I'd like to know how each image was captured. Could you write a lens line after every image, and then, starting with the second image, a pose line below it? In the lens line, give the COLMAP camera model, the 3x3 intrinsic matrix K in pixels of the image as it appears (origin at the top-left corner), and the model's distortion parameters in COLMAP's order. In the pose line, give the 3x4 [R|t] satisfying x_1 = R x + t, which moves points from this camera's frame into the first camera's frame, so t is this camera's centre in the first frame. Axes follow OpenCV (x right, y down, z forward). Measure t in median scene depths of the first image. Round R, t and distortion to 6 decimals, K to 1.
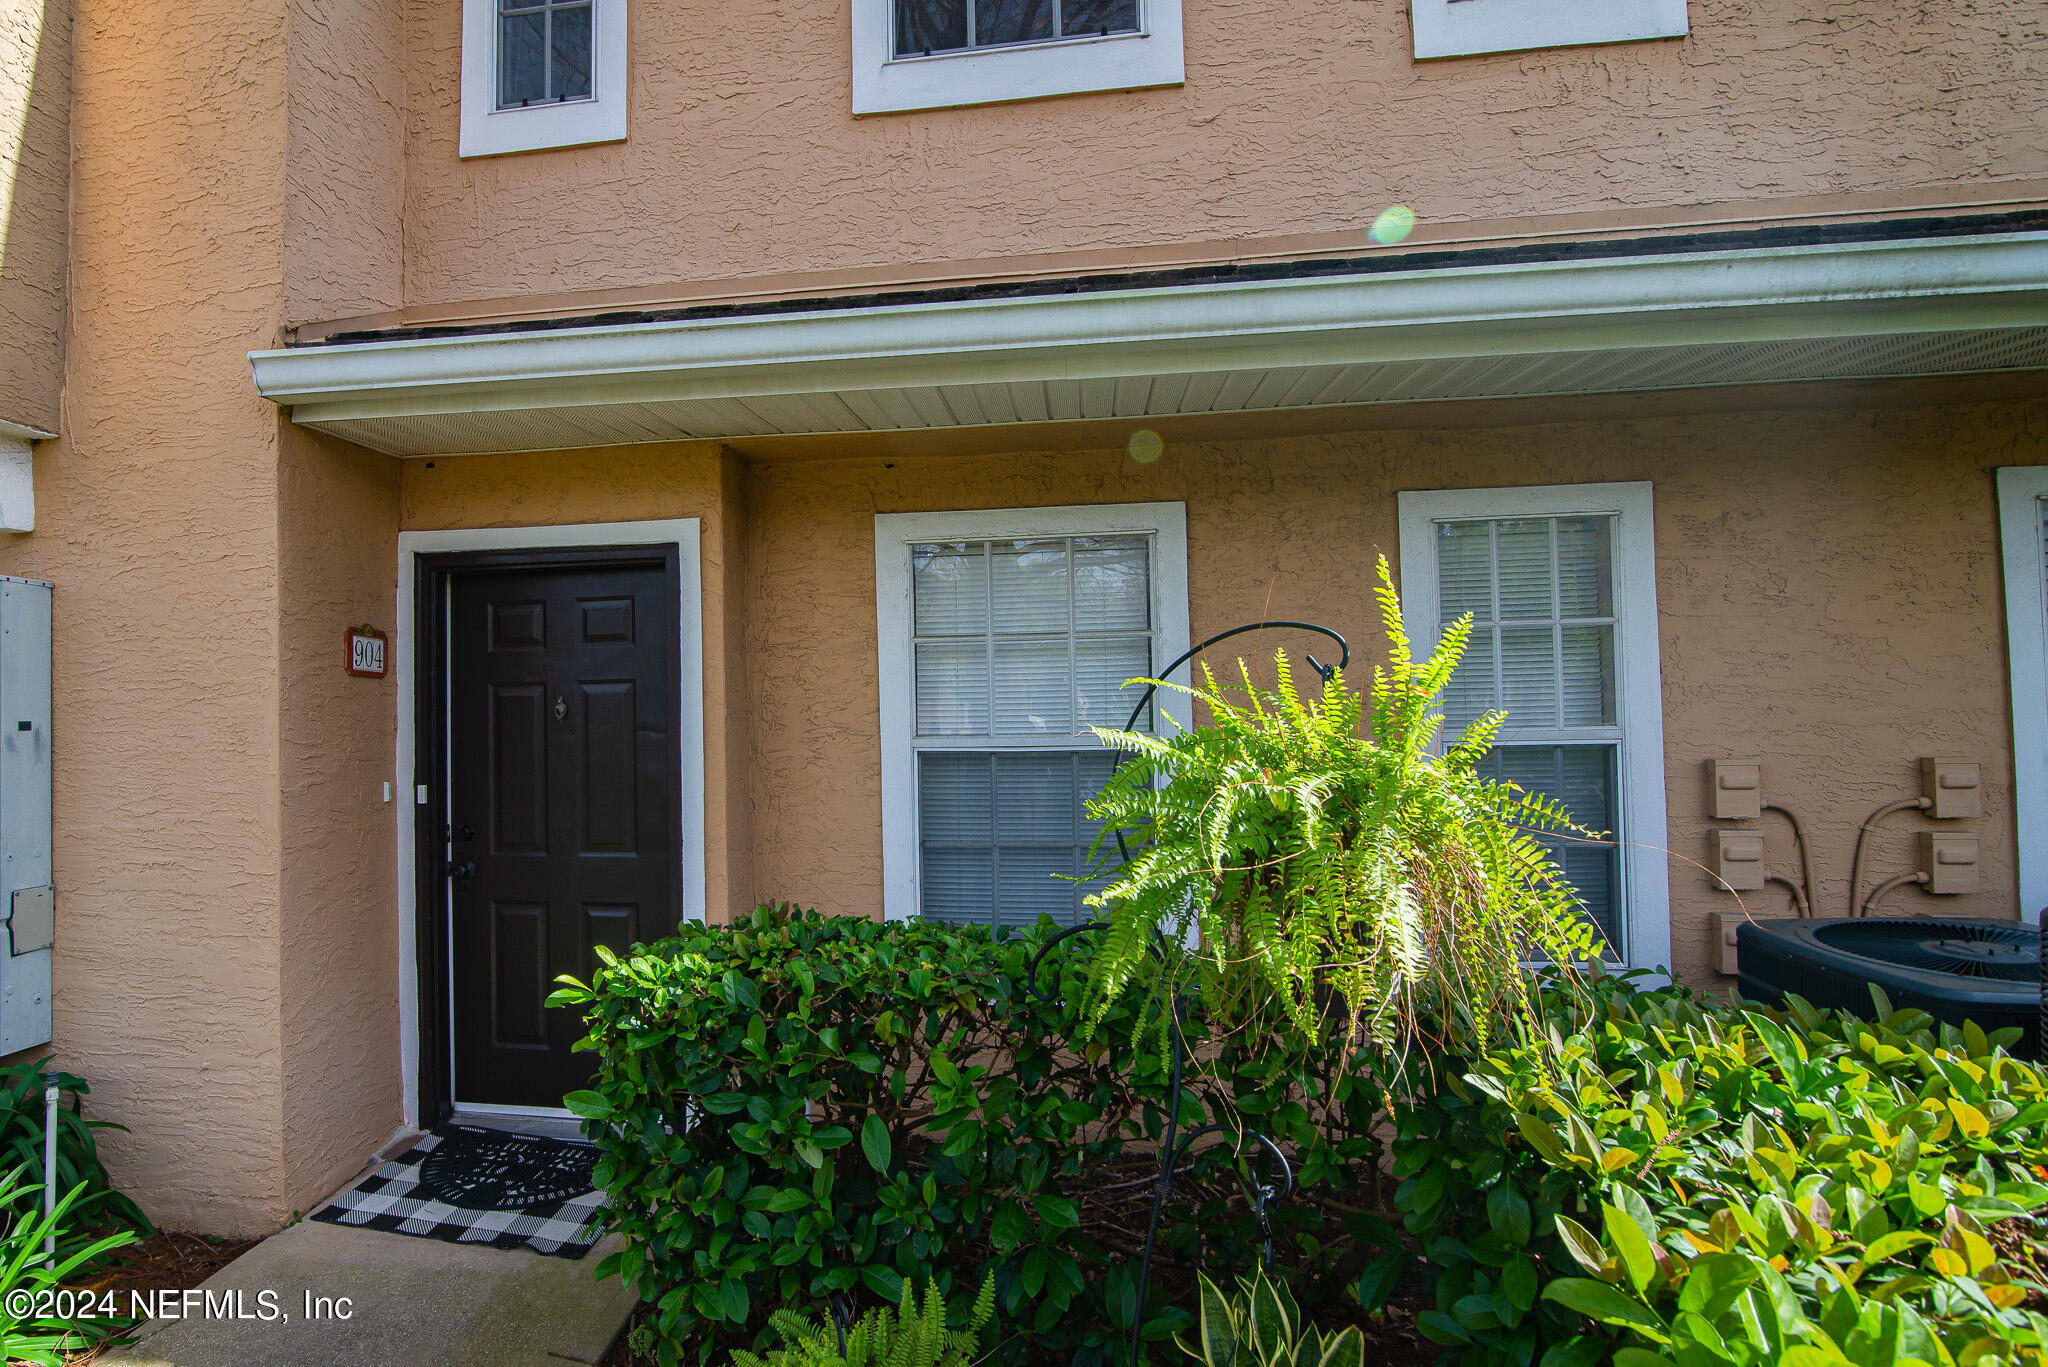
lens RADIAL K [[960.3, 0, 767.5], [0, 960.3, 689.4], [0, 0, 1]] dist [-0.018185, 0.000807]
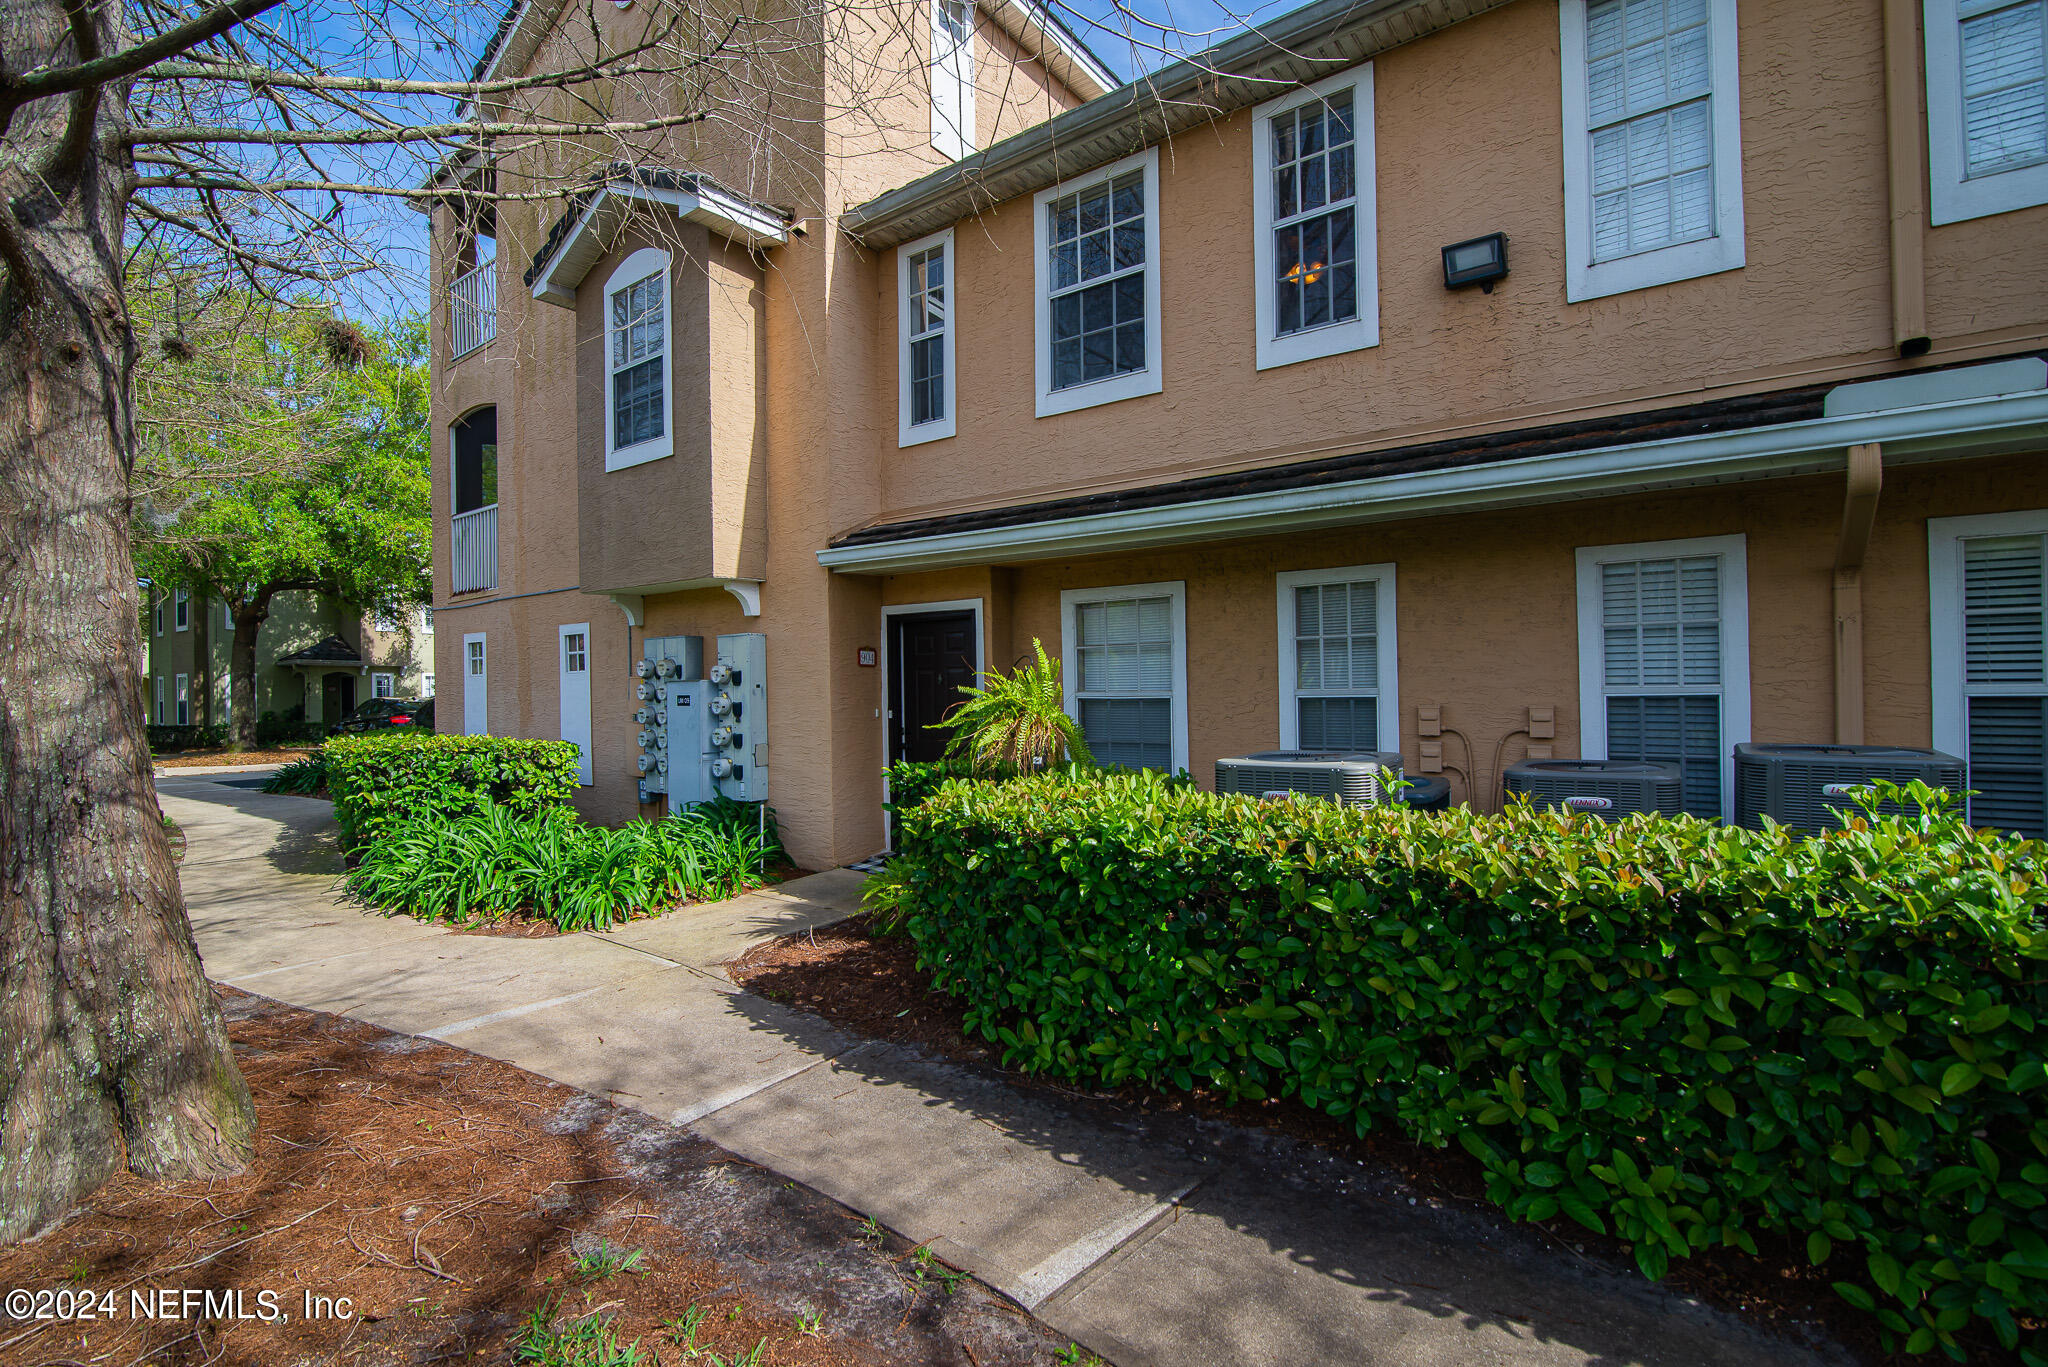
lens RADIAL K [[940.7, 0, 1018.6], [0, 940.7, 685.8], [0, 0, 1]] dist [-0.020960, 0.001295]
pose [[0.892070, 0.001869, -0.451893, 1.096561], [0.013777, 0.999414, 0.031331, -0.036867], [0.451687, -0.034175, 0.891522, -1.066369]]
